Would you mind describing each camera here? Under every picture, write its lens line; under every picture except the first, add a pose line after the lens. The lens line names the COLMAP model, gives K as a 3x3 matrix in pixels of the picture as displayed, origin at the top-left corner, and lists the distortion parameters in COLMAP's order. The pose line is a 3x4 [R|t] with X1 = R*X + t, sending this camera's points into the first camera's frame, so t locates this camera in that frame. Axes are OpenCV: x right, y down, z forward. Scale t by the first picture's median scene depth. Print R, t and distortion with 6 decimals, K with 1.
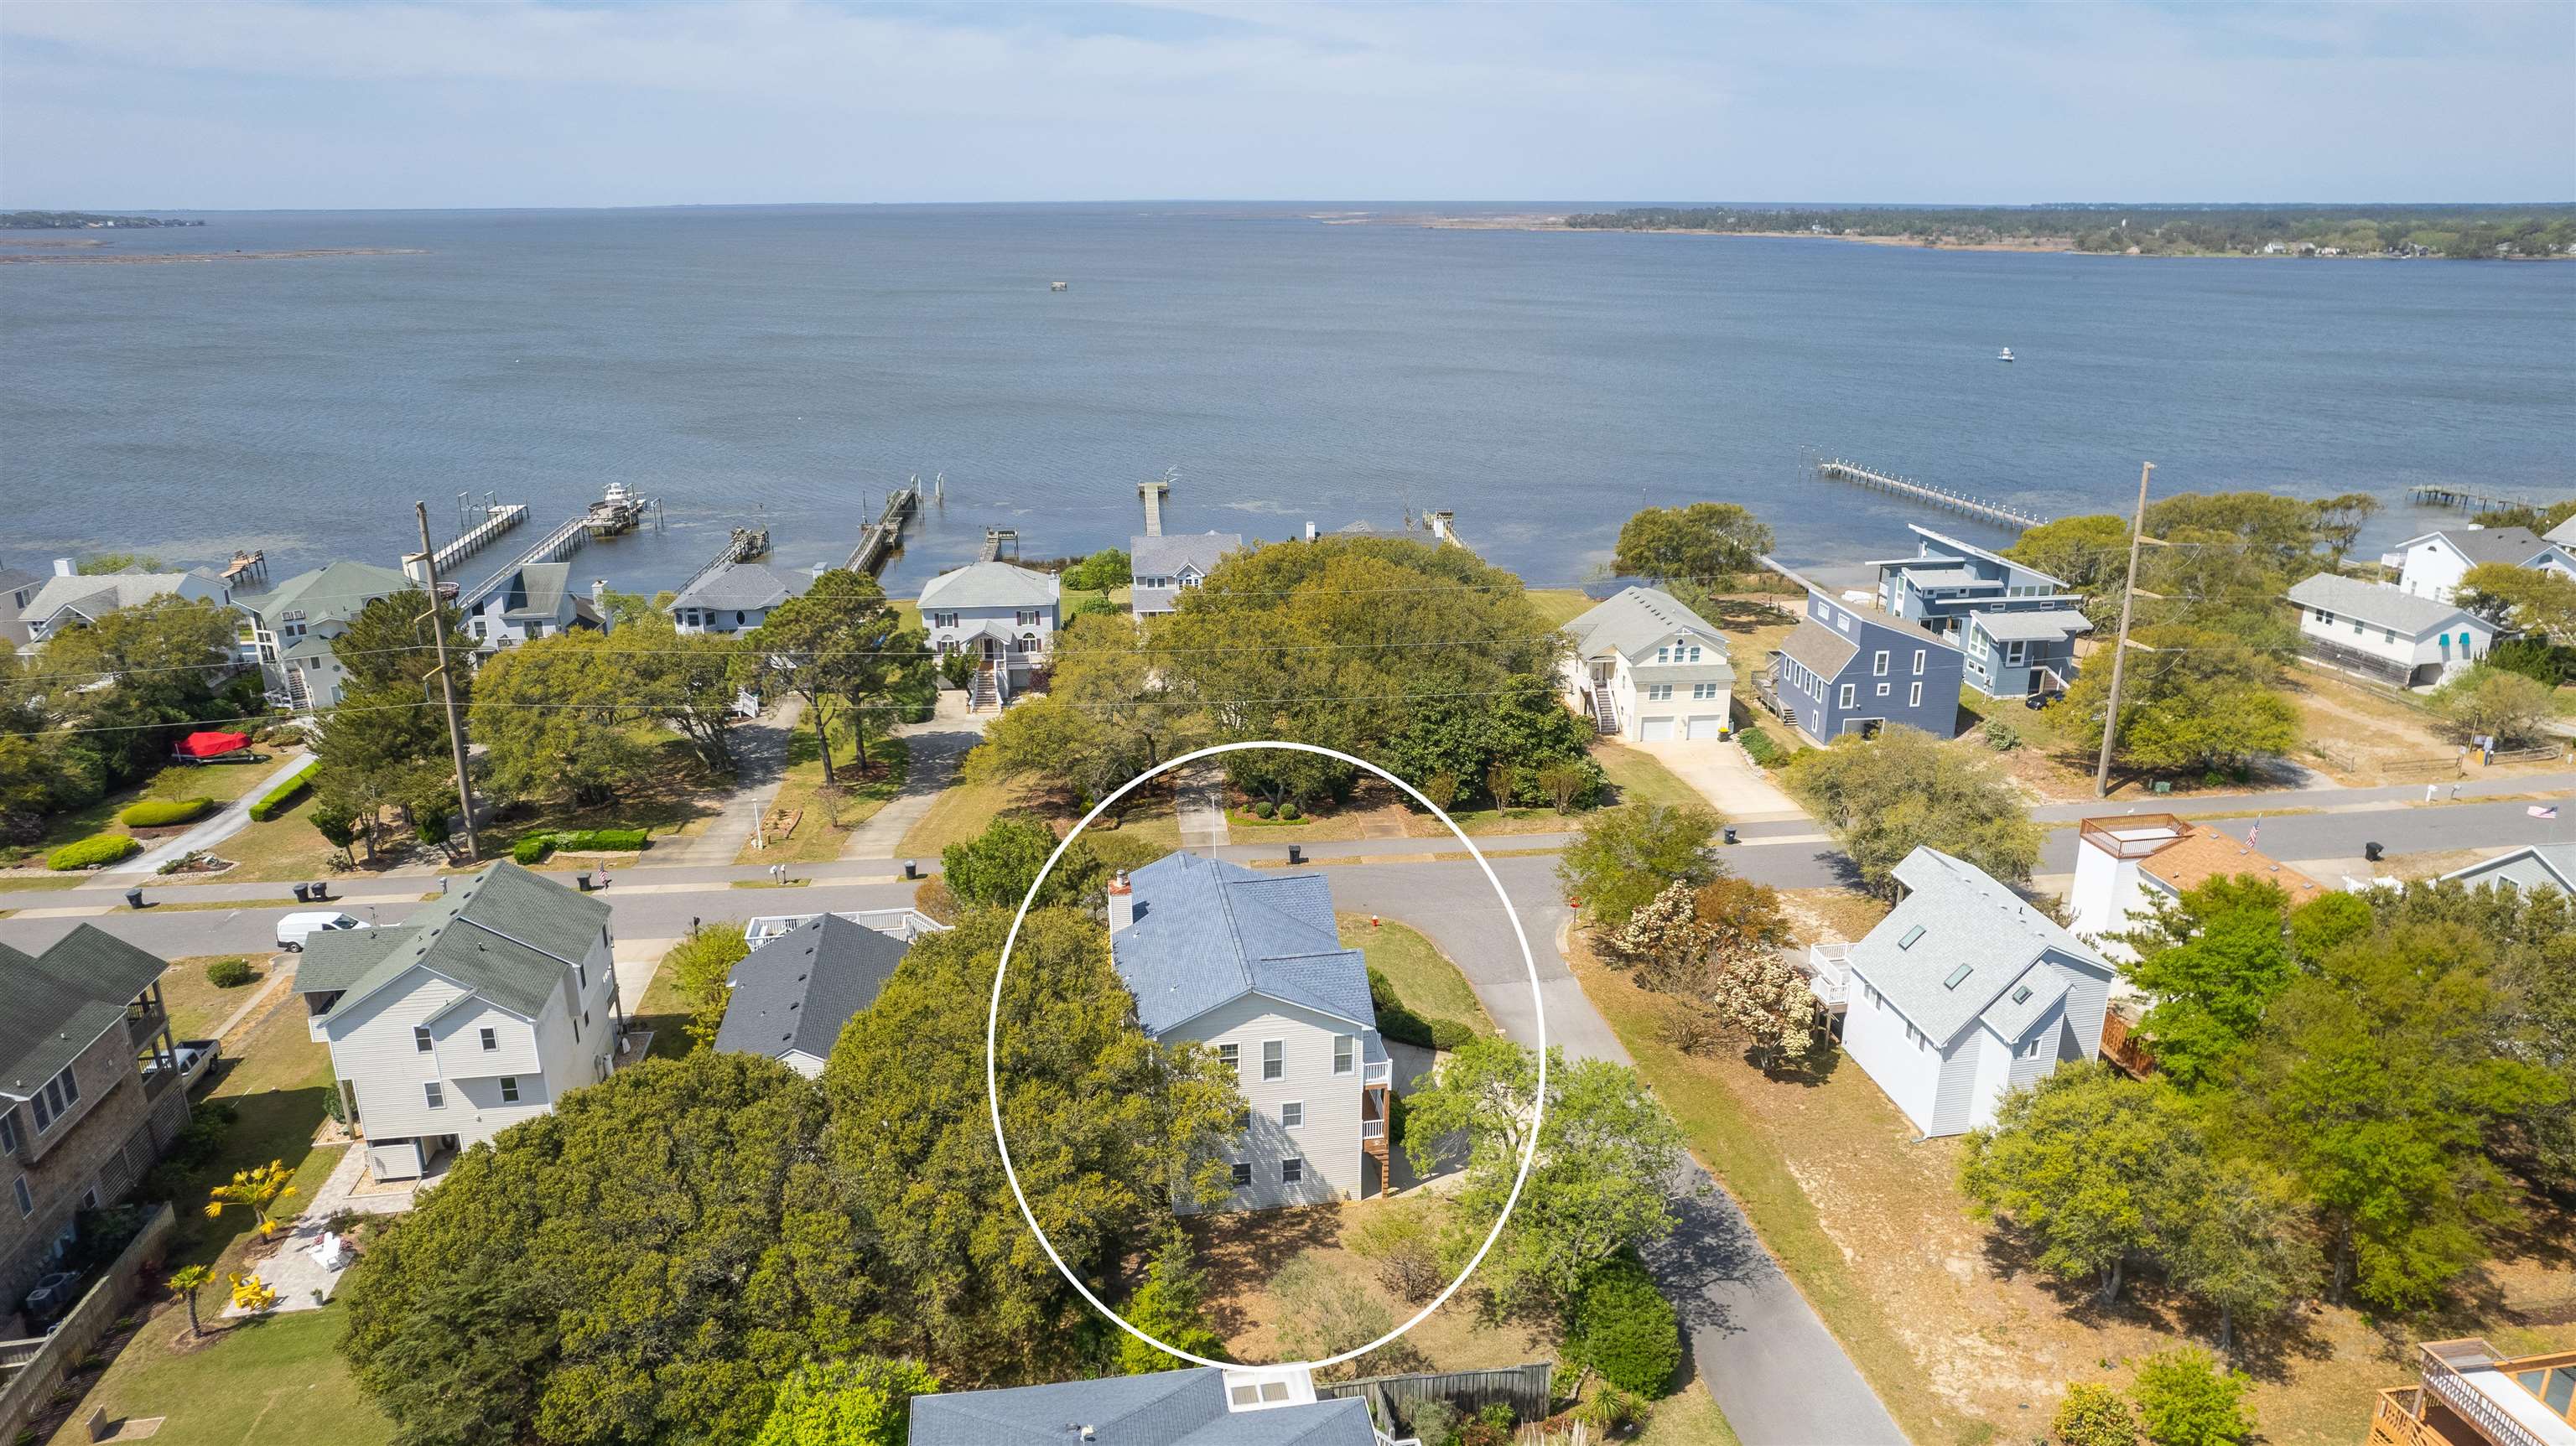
lens RADIAL K [[1665.0, 0, 1288.0], [0, 1665.0, 723.0], [0, 0, 1]] dist [-0.072034, 0.065881]
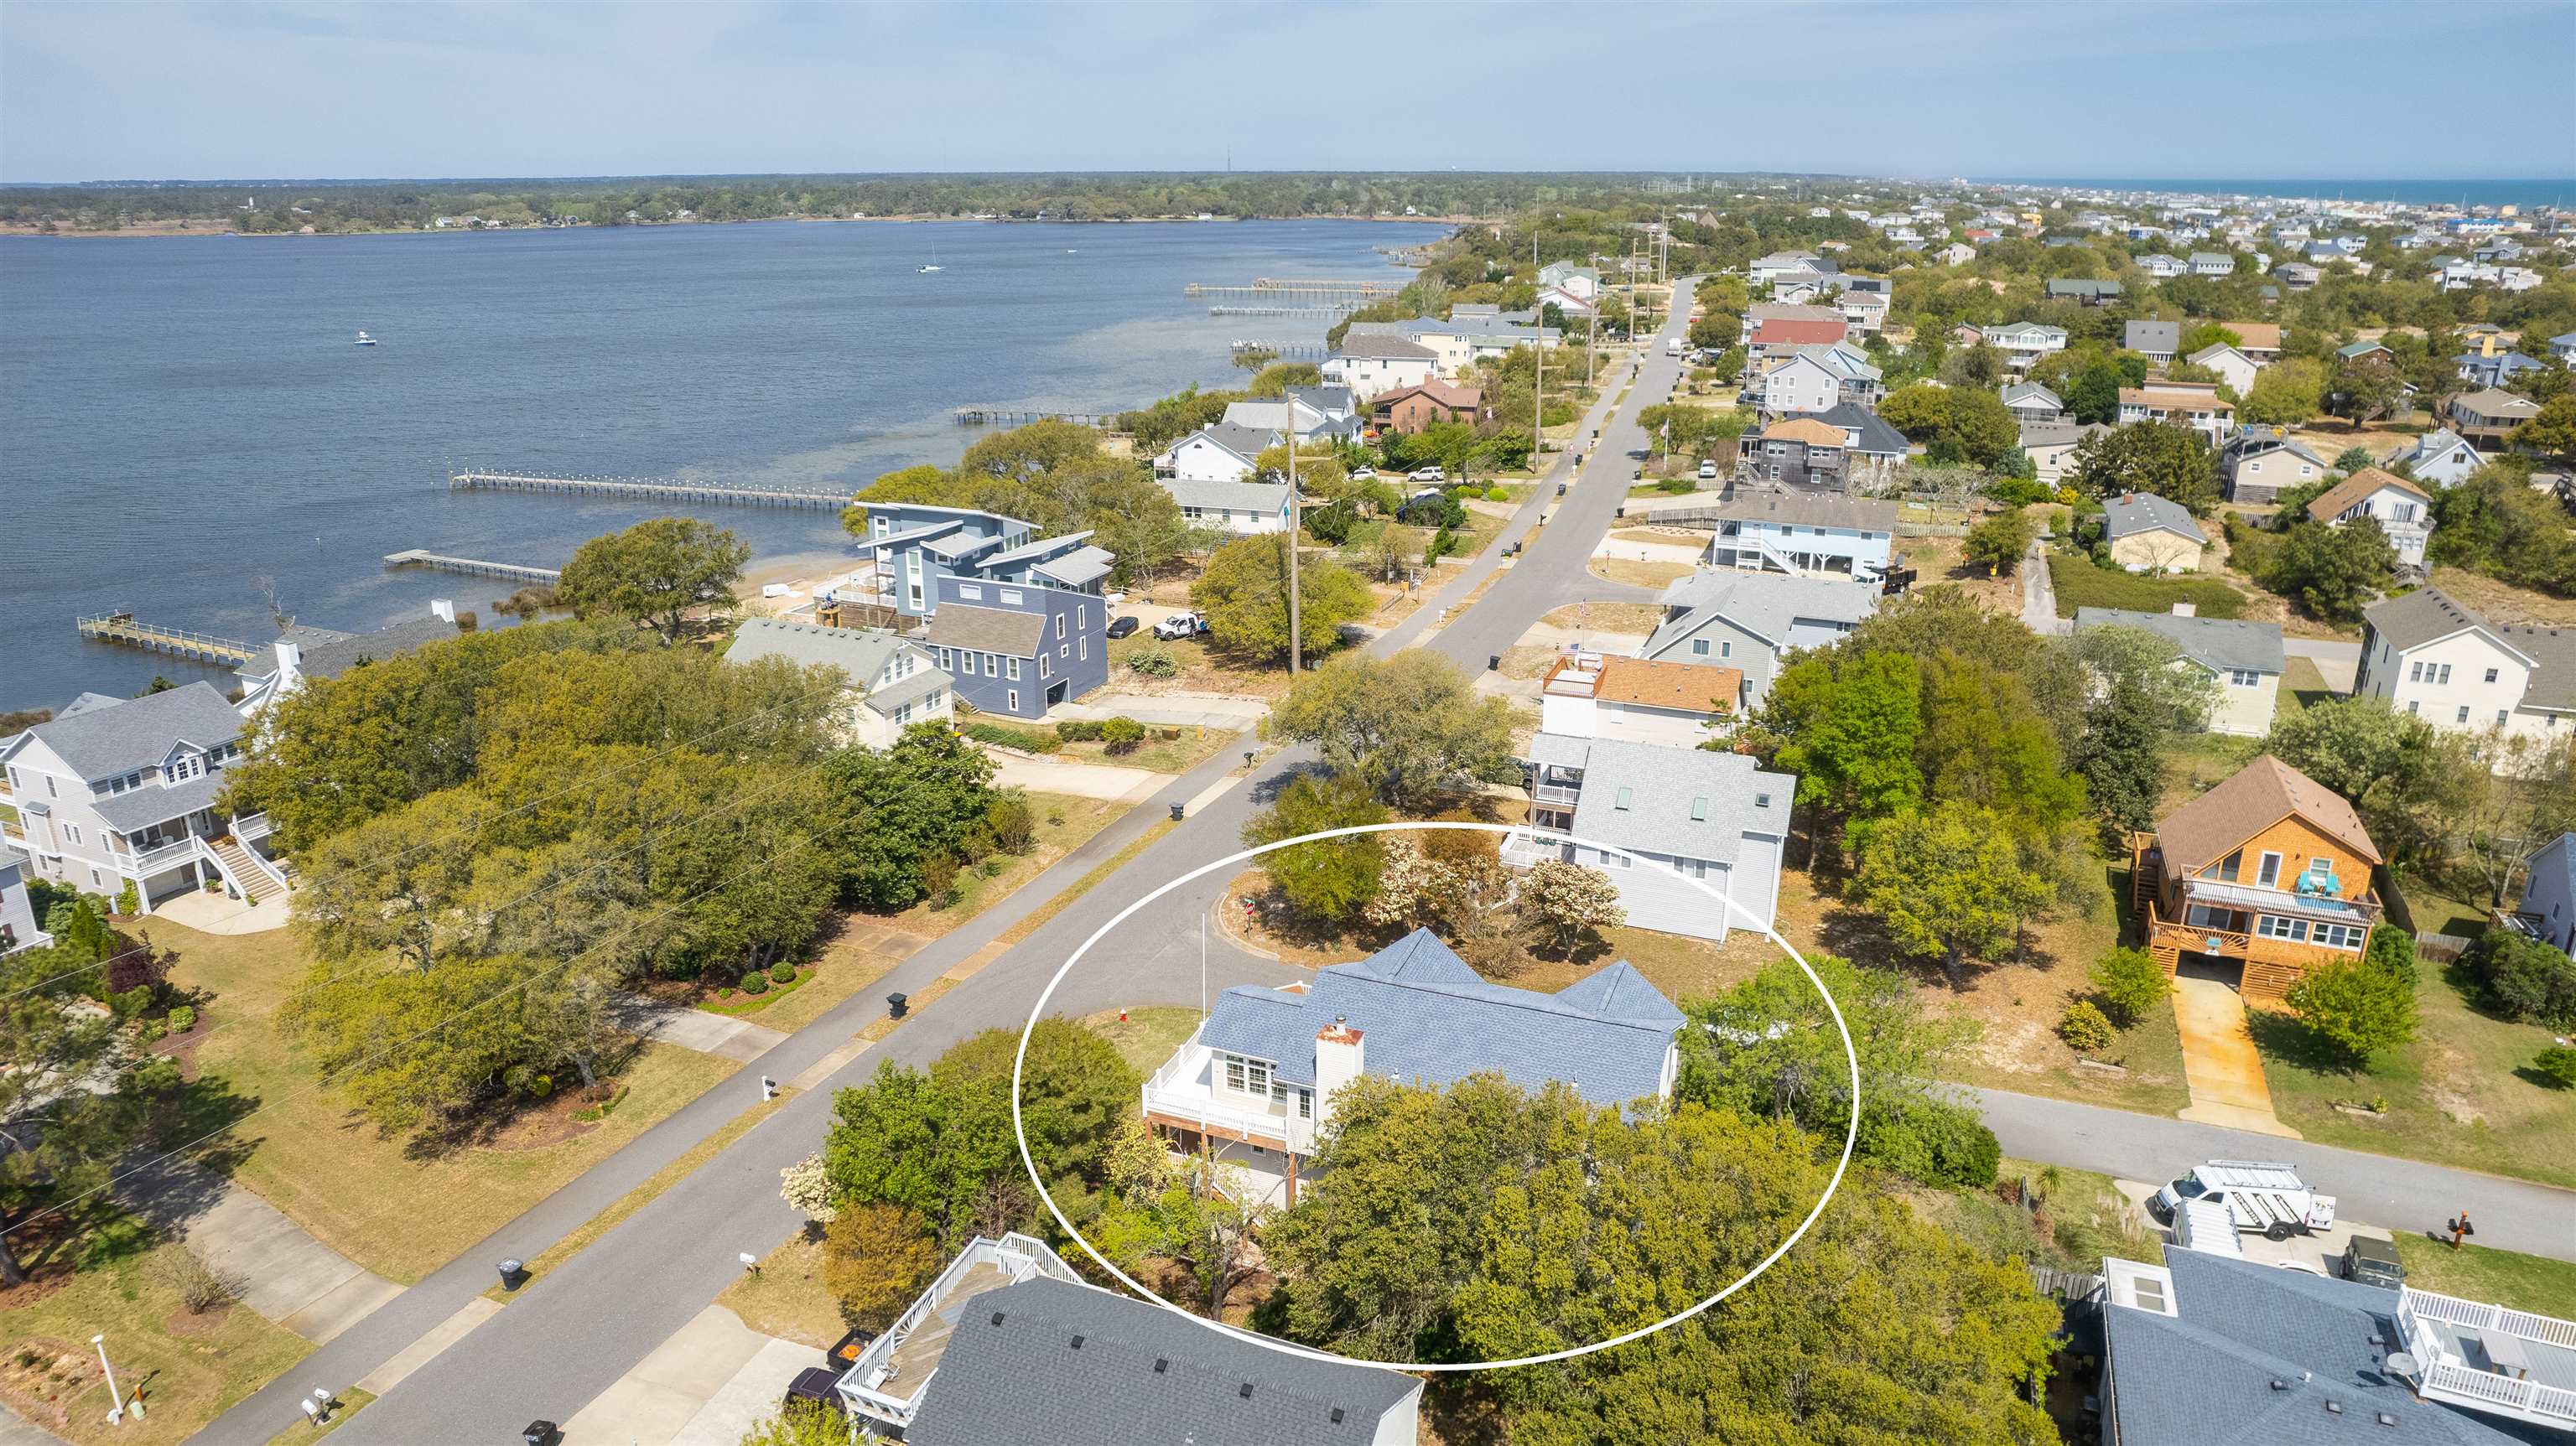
lens RADIAL K [[1665.0, 0, 1288.0], [0, 1665.0, 723.0], [0, 0, 1]] dist [-0.072034, 0.065881]
pose [[0.509334, -0.272897, 0.816153, -0.372047], [0.262136, 0.952518, 0.154903, -0.089546], [-0.819673, 0.135046, 0.556685, 0.287732]]
